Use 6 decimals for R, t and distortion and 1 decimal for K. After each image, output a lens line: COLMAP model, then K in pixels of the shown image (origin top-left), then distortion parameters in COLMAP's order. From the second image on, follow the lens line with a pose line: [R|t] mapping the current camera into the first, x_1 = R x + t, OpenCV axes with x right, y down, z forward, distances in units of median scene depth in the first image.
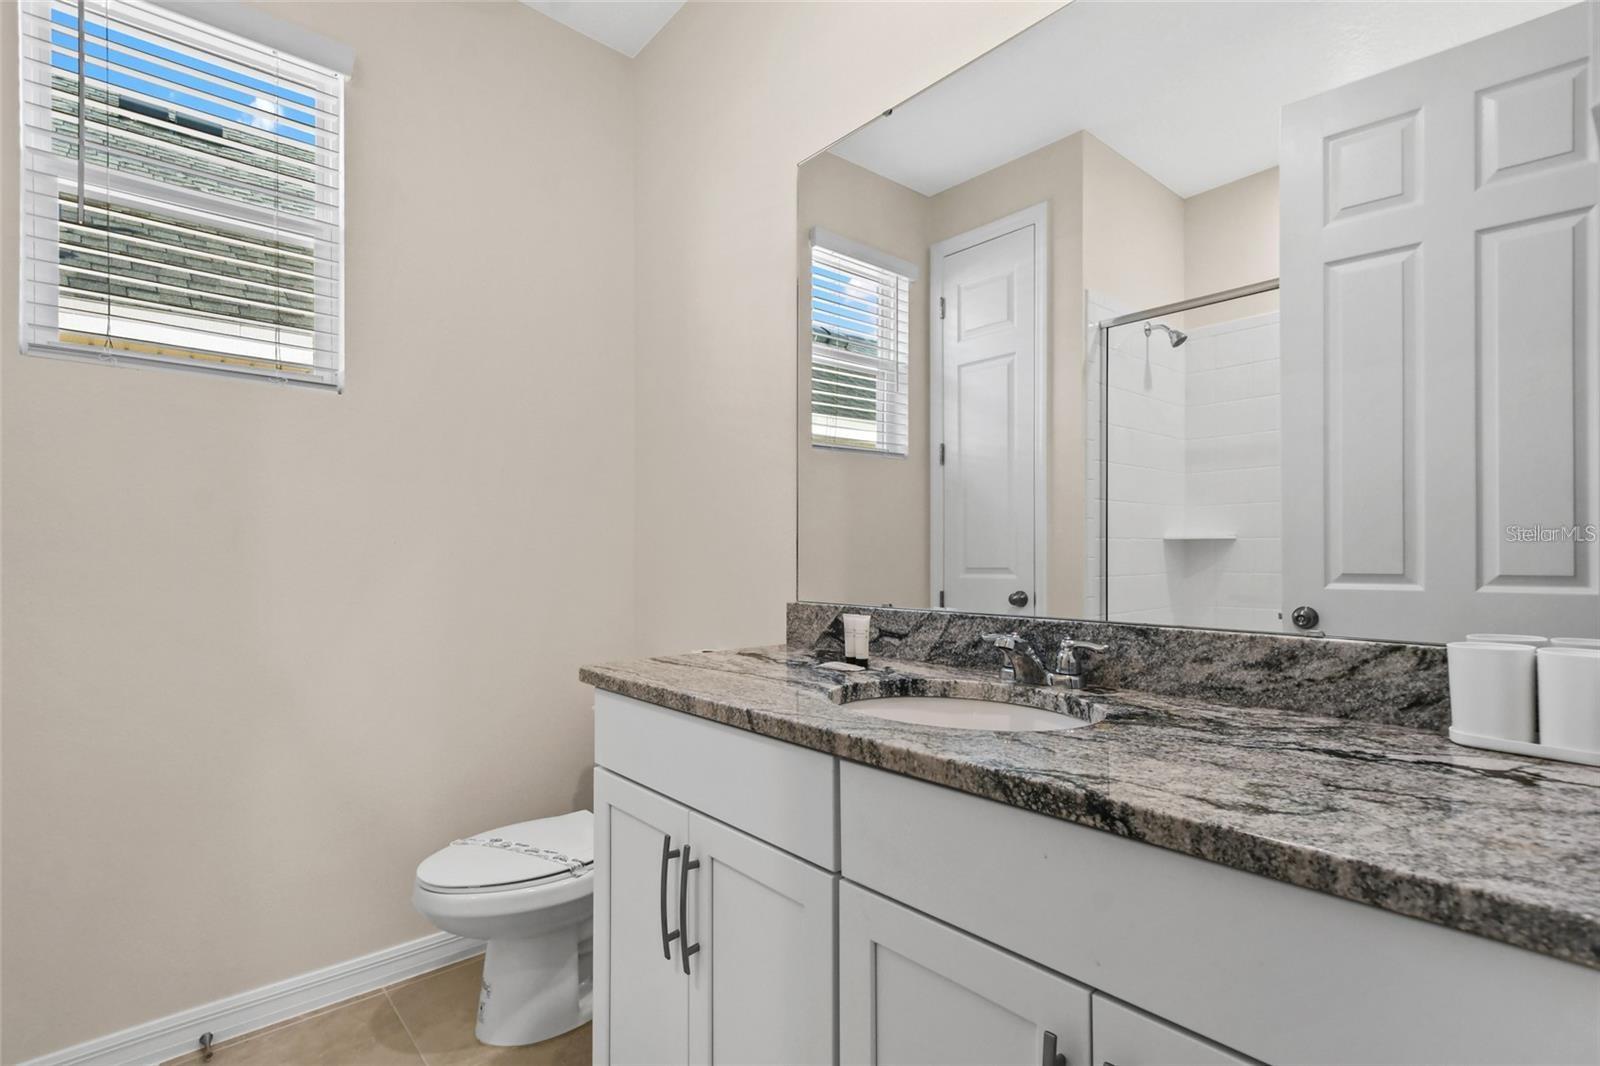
lens RADIAL K [[745.8, 0, 788.7], [0, 745.8, 549.6], [0, 0, 1]] dist [0.029566, -0.026019]
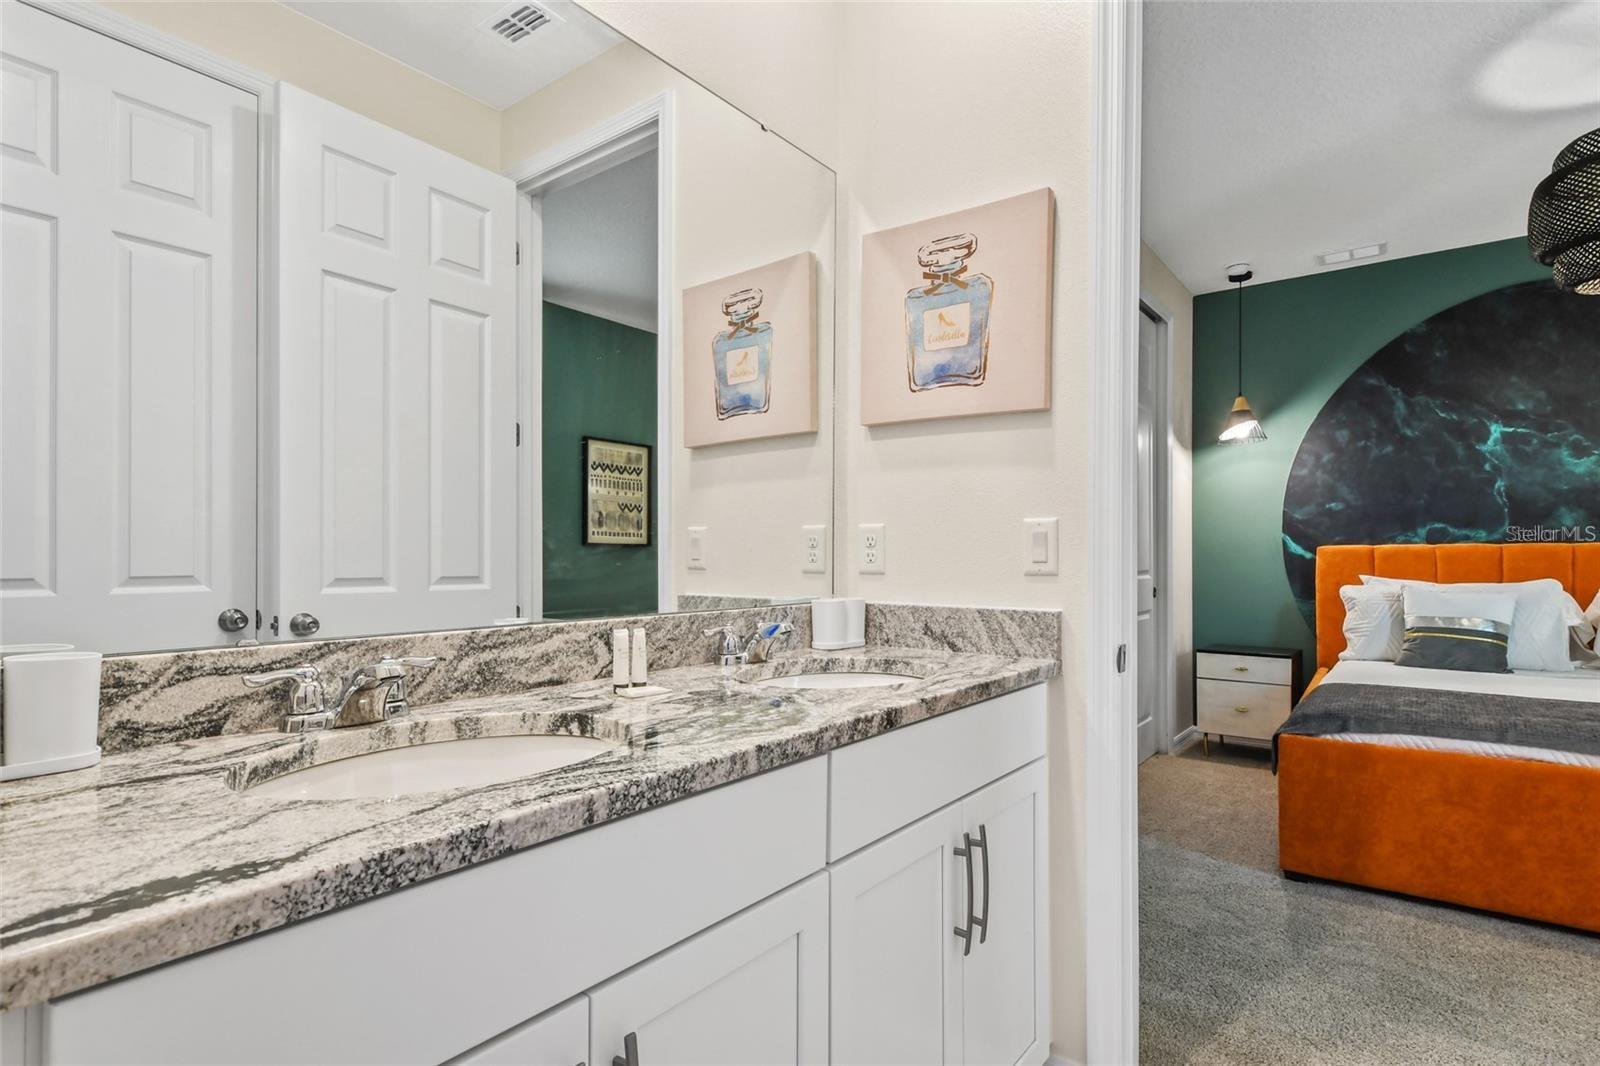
lens RADIAL K [[826.2, 0, 809.7], [0, 826.2, 551.4], [0, 0, 1]] dist [0.003127, 0.000259]
pose [[-0.188035, 0.007112, 0.982137, -0.625998], [-0.008886, 0.999921, -0.008942, -0.000872], [-0.982122, -0.010408, -0.187957, 0.720590]]
